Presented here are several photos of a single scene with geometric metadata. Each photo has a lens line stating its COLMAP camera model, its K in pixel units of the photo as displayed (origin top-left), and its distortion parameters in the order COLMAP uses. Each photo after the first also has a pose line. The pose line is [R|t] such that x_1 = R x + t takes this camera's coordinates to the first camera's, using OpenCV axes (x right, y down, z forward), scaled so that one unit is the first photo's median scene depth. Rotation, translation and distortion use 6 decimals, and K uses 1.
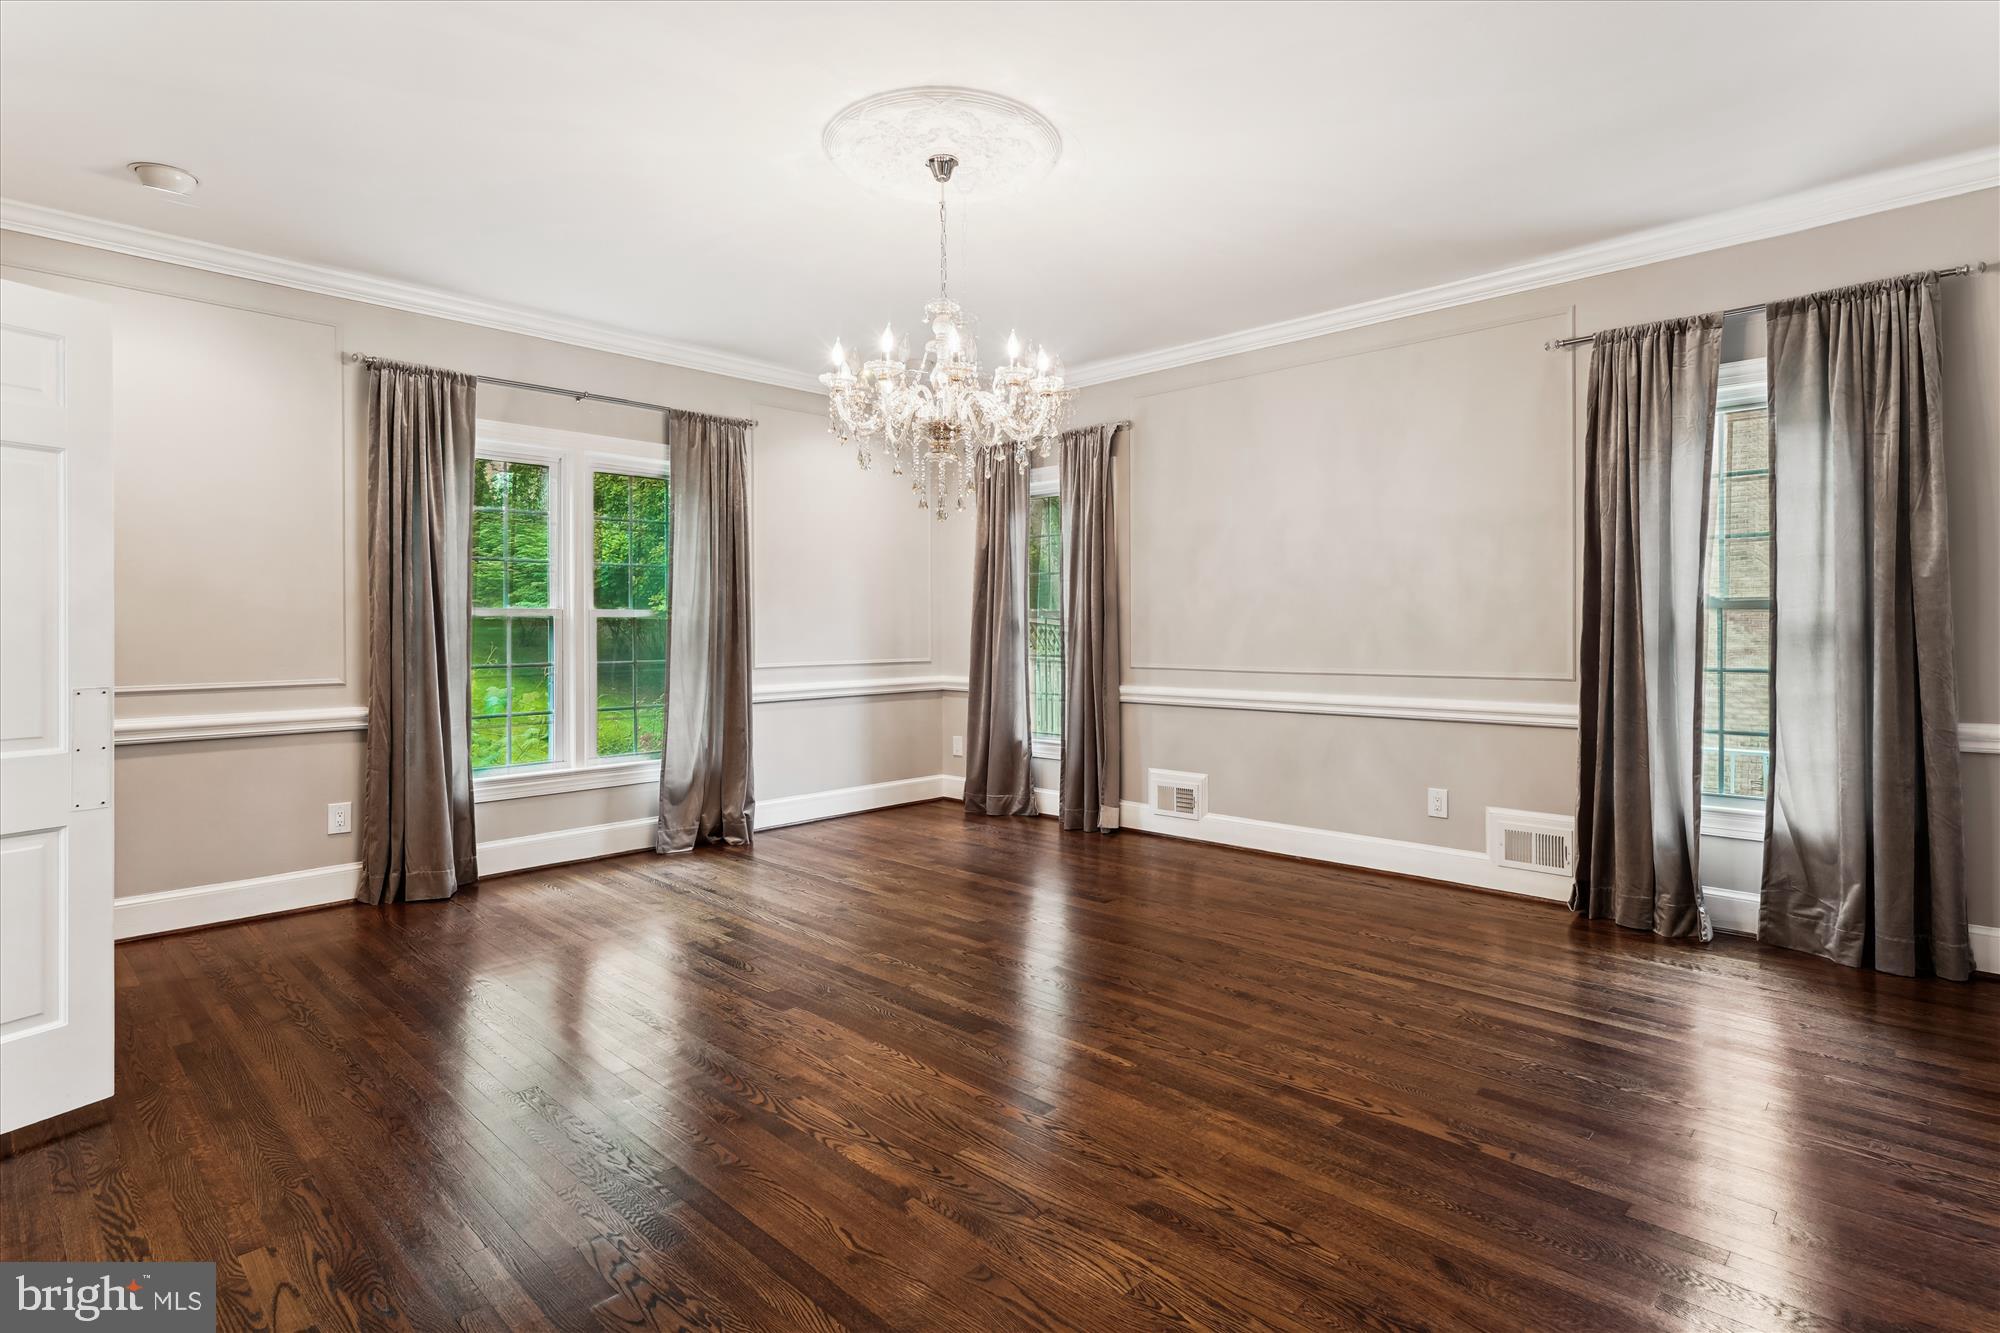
lens RADIAL K [[990.8, 0, 1006.1], [0, 990.8, 623.9], [0, 0, 1]] dist [0.000234, -0.000004]
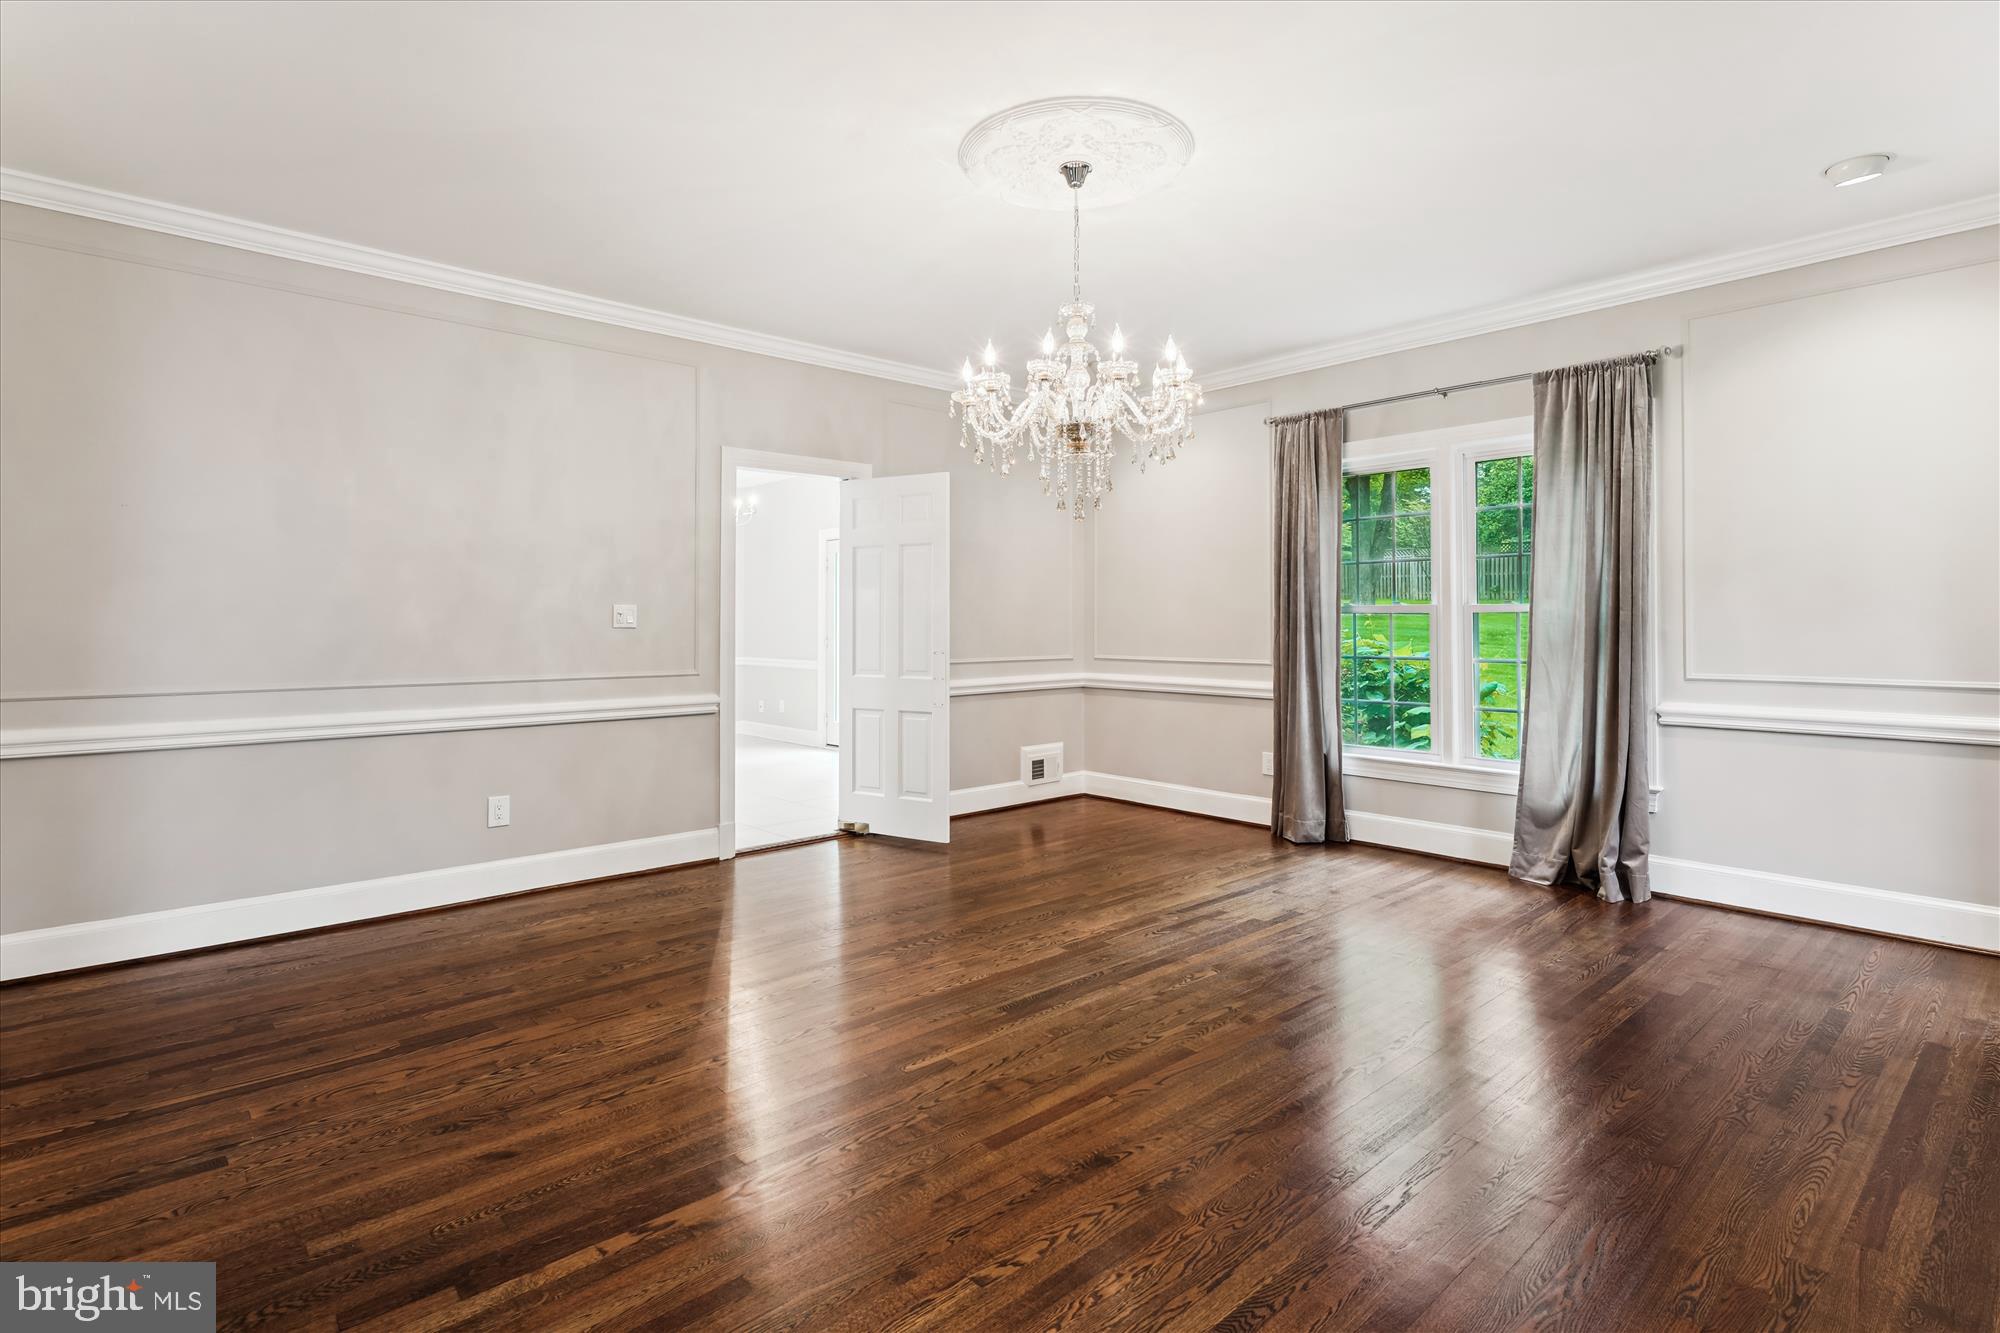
lens RADIAL K [[990.8, 0, 1006.1], [0, 990.8, 623.9], [0, 0, 1]] dist [0.000234, -0.000004]
pose [[-0.066345, 0.006690, -0.997774, 0.844733], [0.004382, 0.999970, 0.006413, -0.005878], [0.997787, -0.003947, -0.066373, 0.887782]]
